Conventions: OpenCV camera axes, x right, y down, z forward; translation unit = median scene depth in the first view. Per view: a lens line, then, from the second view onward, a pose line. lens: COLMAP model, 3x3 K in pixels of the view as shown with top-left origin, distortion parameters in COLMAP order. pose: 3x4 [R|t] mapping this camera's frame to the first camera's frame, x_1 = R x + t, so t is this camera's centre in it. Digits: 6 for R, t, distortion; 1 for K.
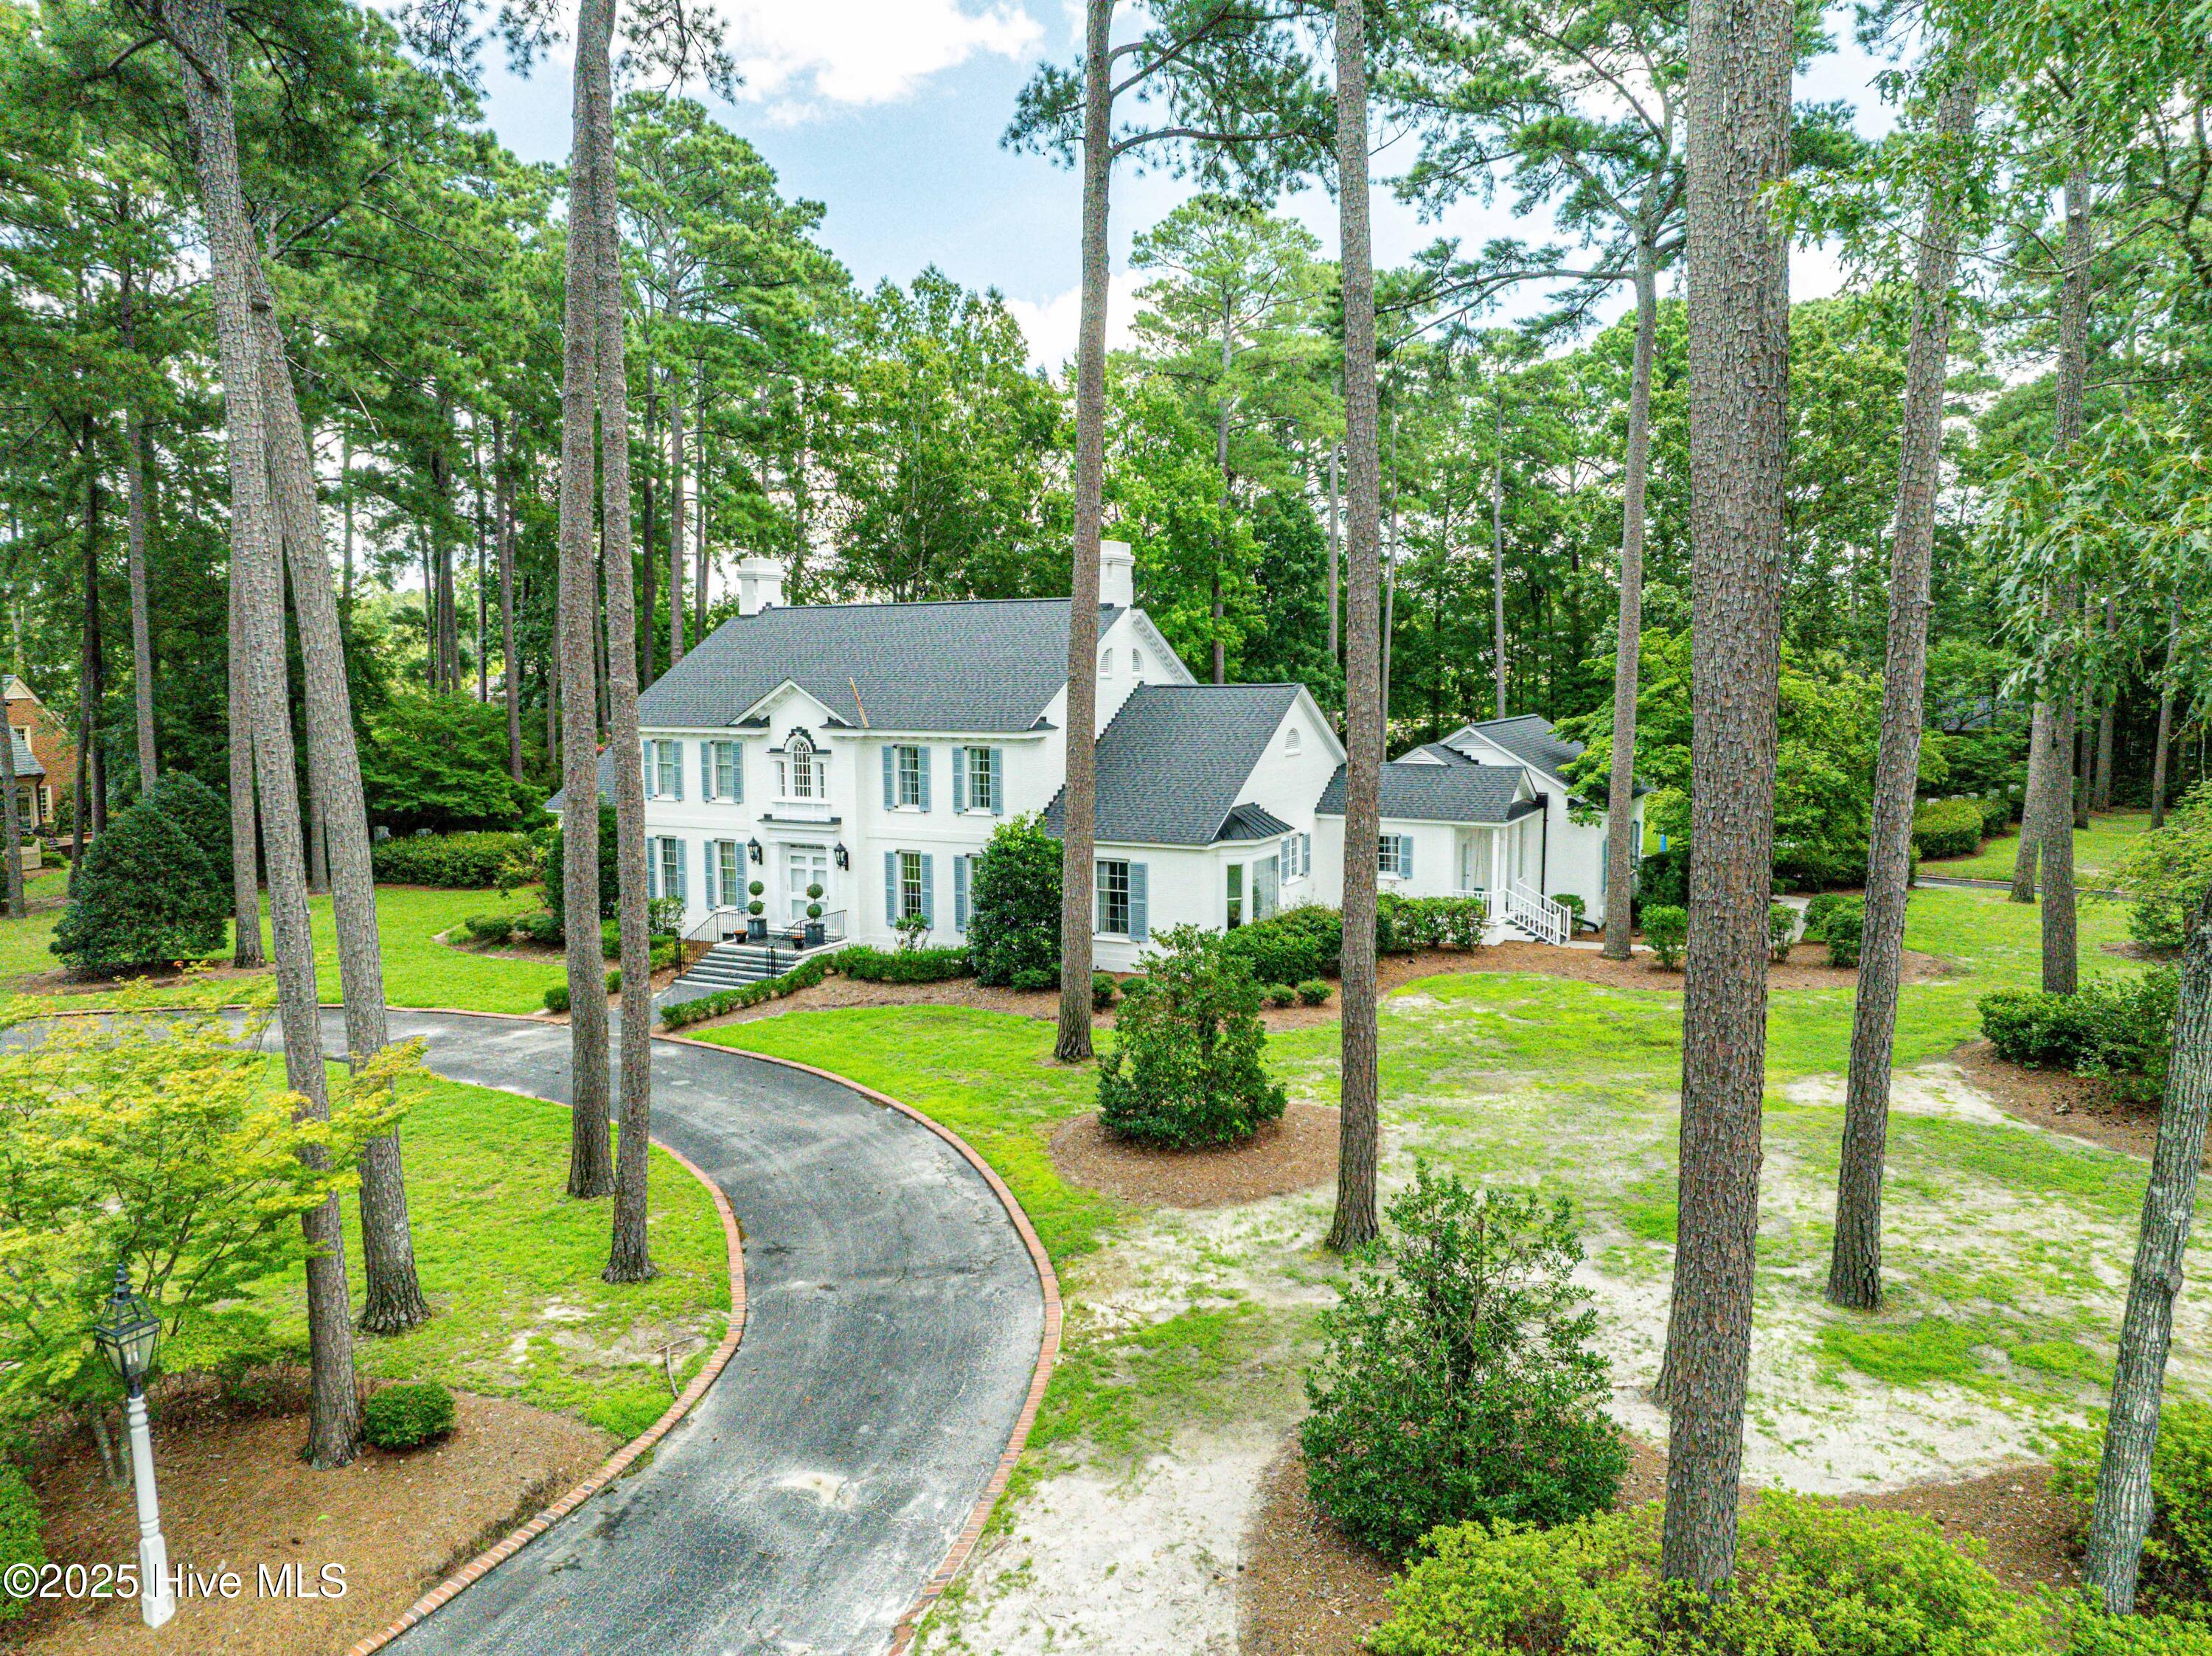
lens RADIAL K [[1559.1, 0, 1106.0], [0, 1559.1, 828.0], [0, 0, 1]] dist [-0.050306, 0.005420]
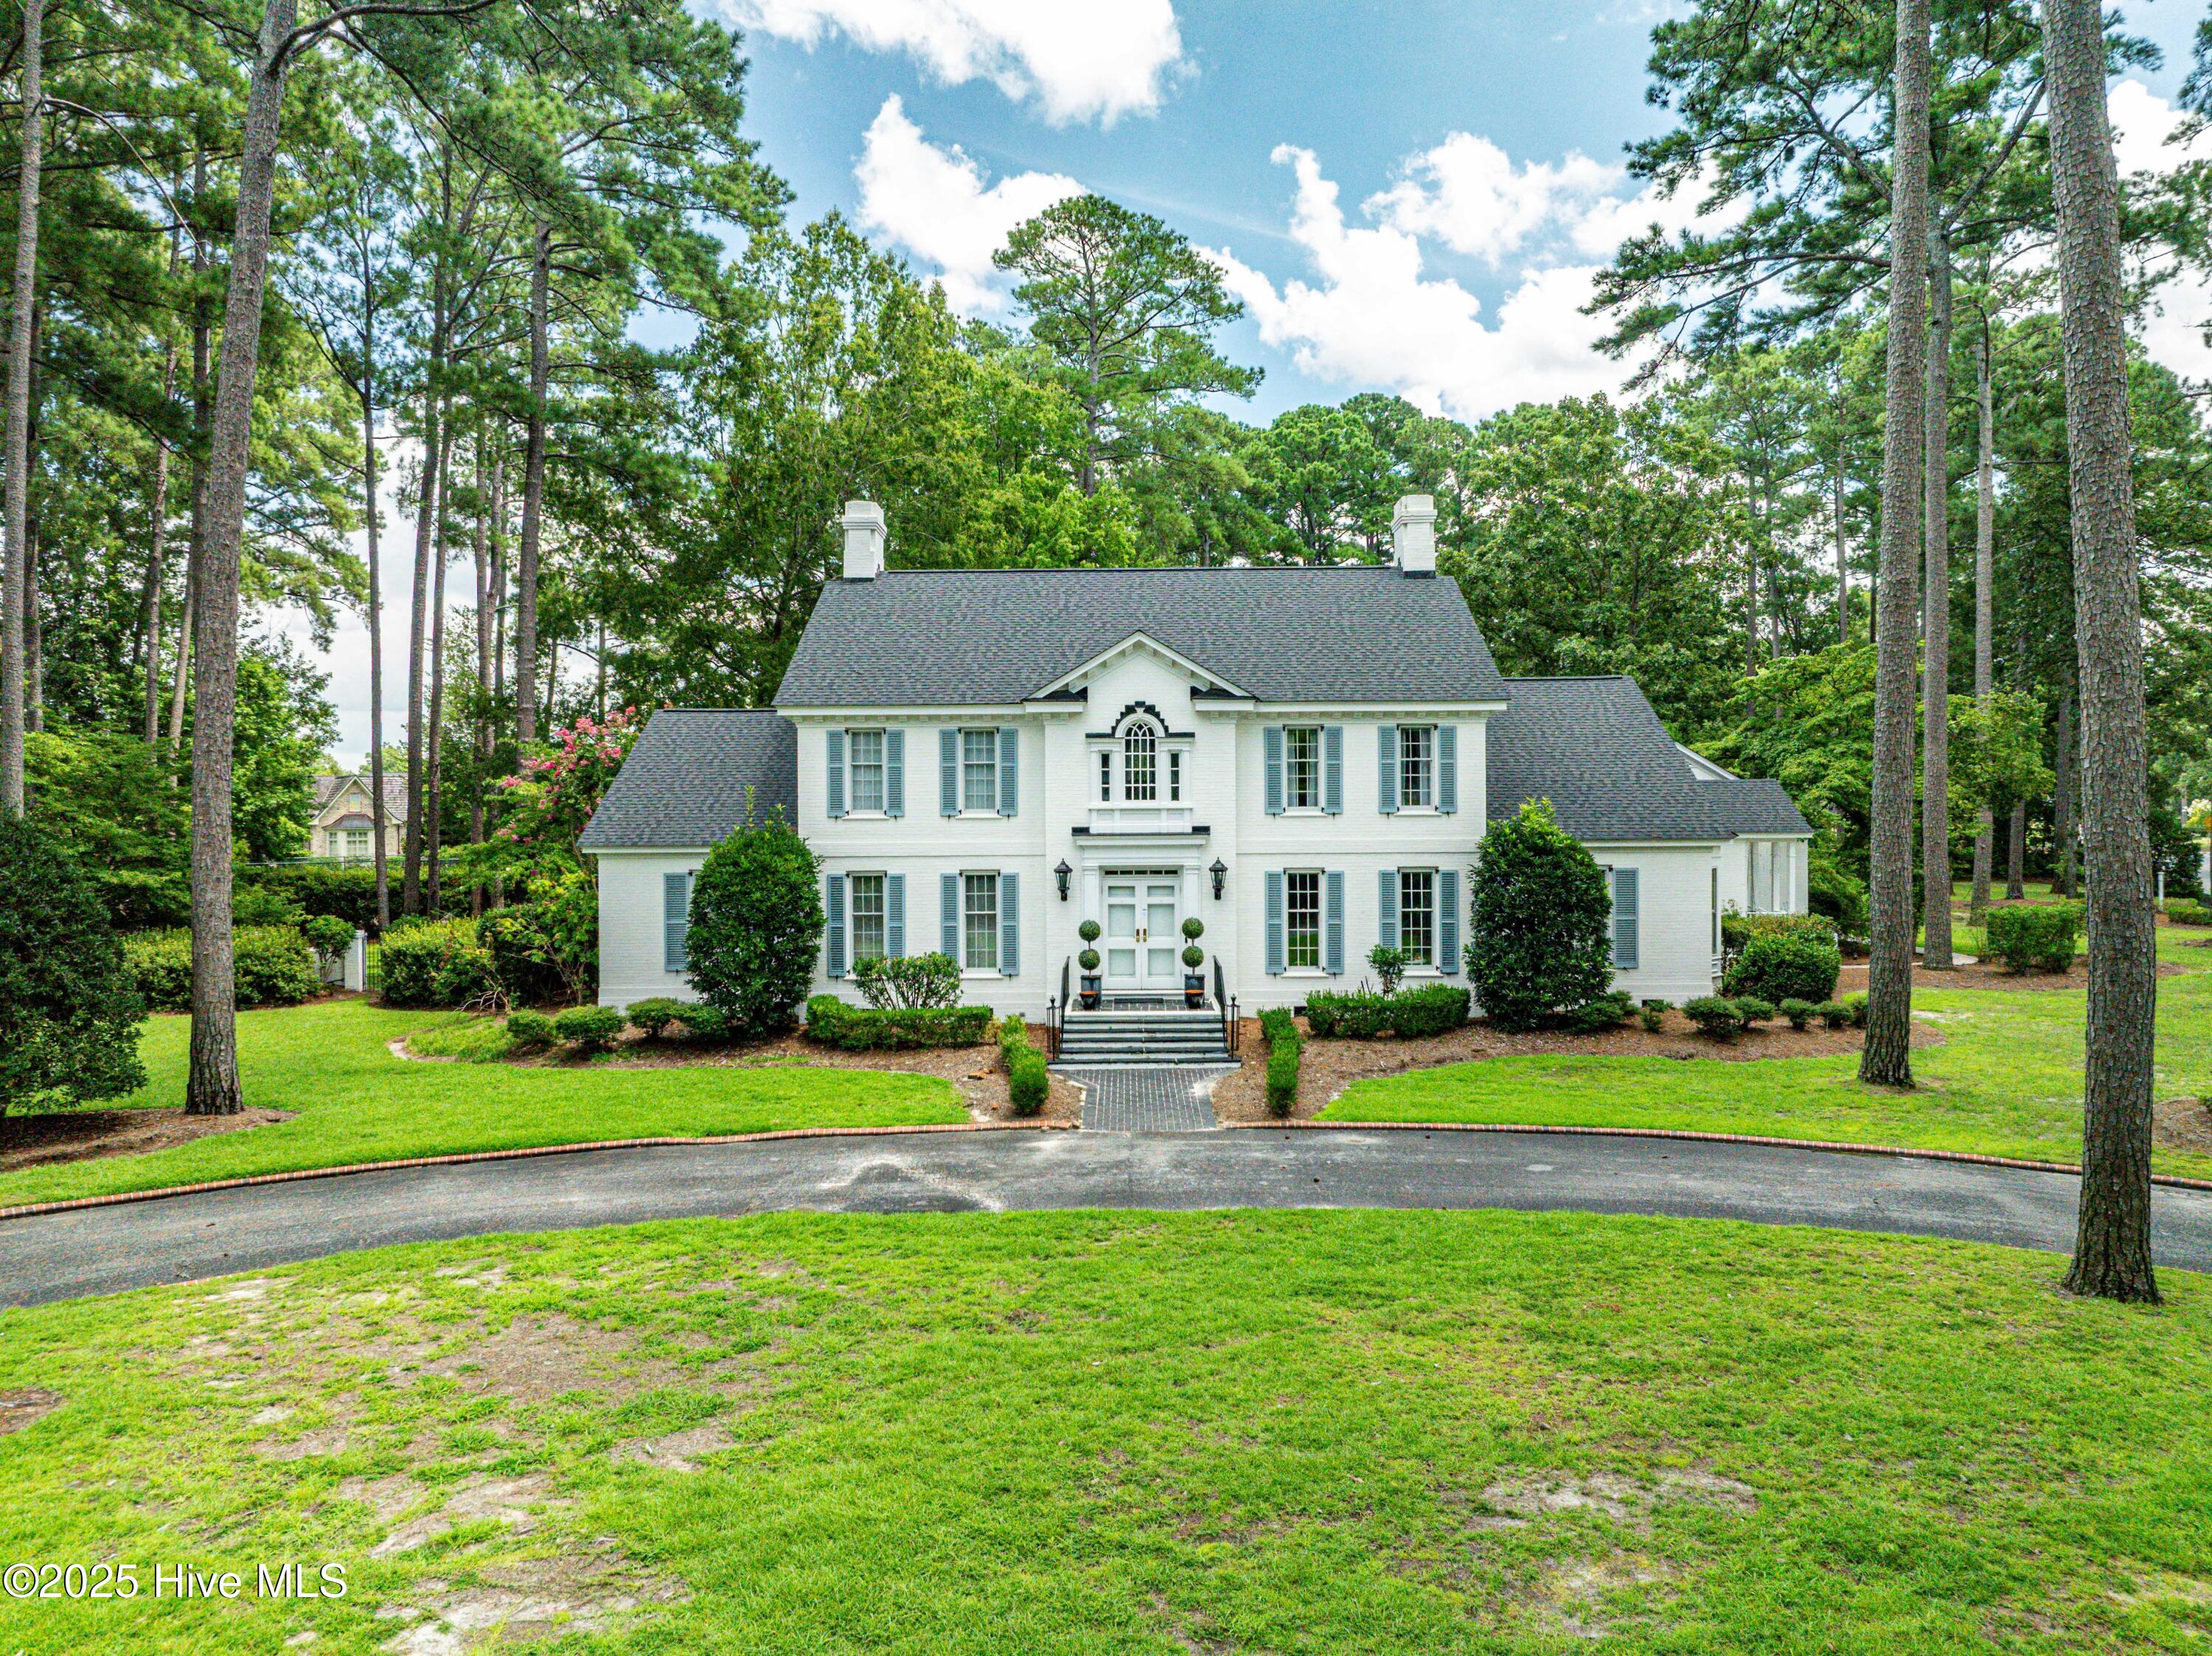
lens RADIAL K [[1559.1, 0, 1106.0], [0, 1559.1, 828.0], [0, 0, 1]] dist [-0.050306, 0.005420]
pose [[0.894469, -0.009198, 0.447034, -0.531547], [0.047519, 0.996082, -0.074586, 0.045380], [-0.444597, 0.087957, 0.891402, 0.376384]]
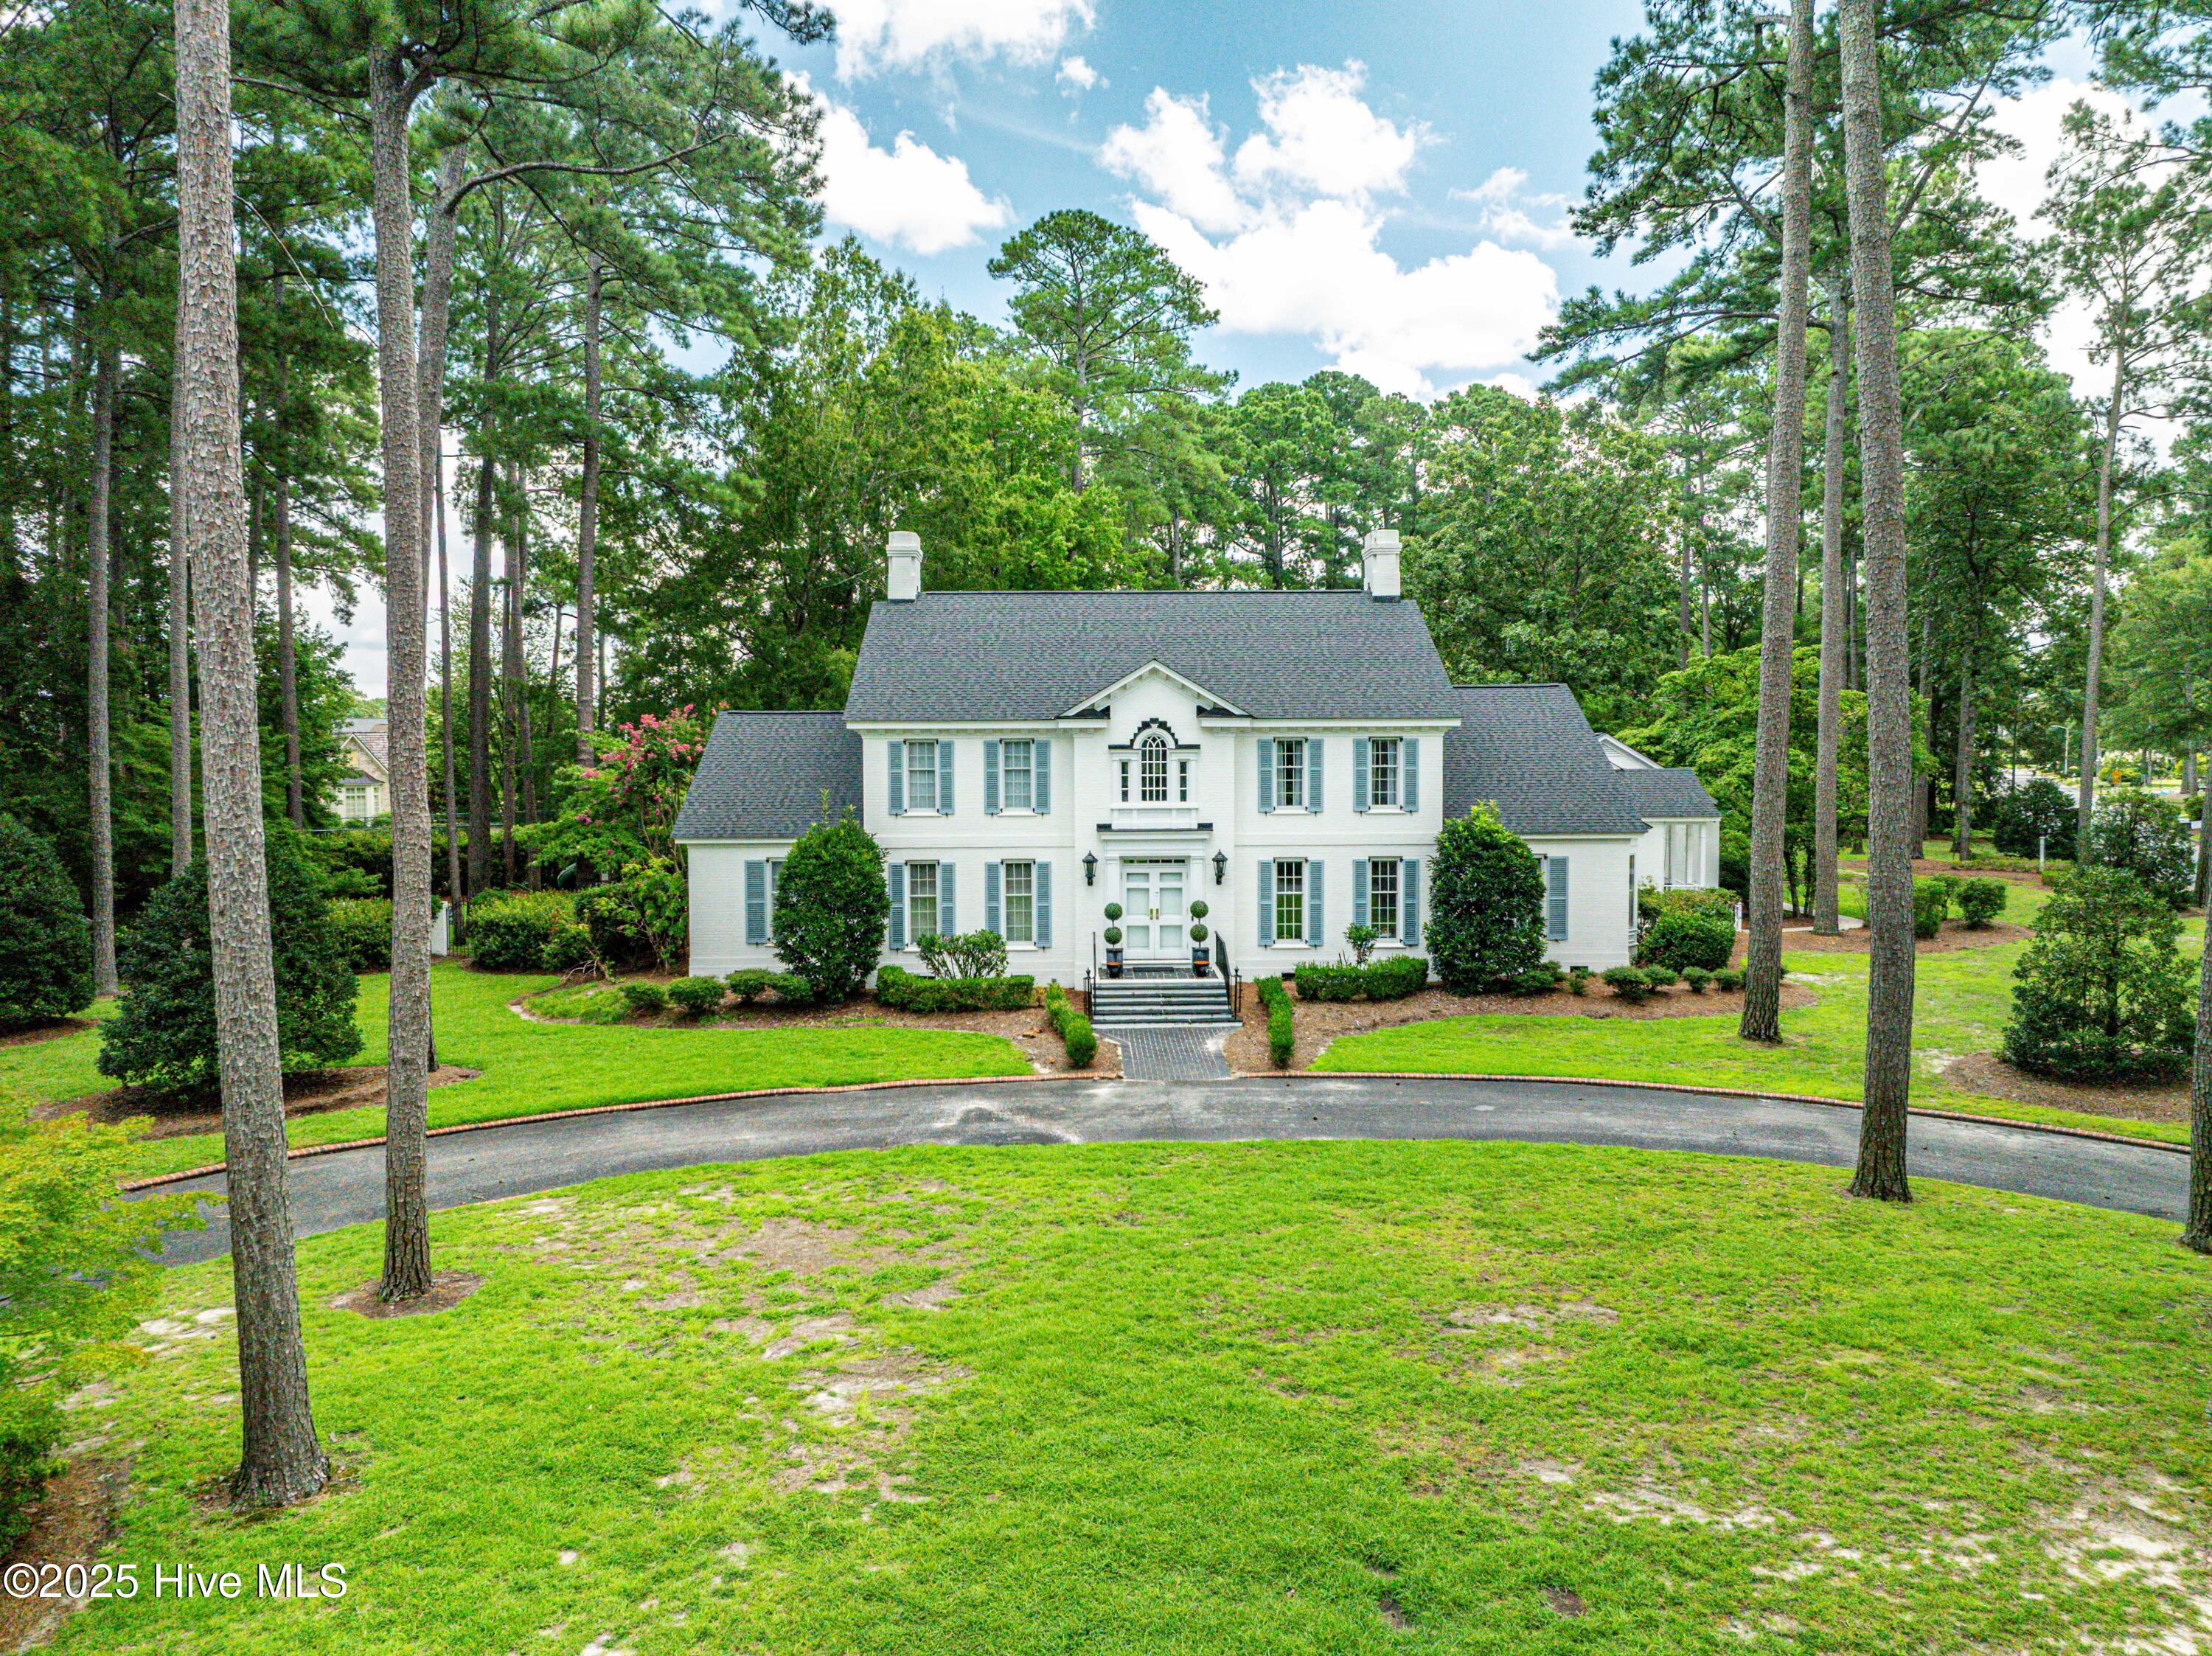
lens RADIAL K [[1559.1, 0, 1106.0], [0, 1559.1, 828.0], [0, 0, 1]] dist [-0.050306, 0.005420]
pose [[0.879358, -0.027057, 0.475391, -0.626173], [0.048504, 0.998281, -0.032904, 0.021384], [-0.473684, 0.051993, 0.879159, 0.270375]]
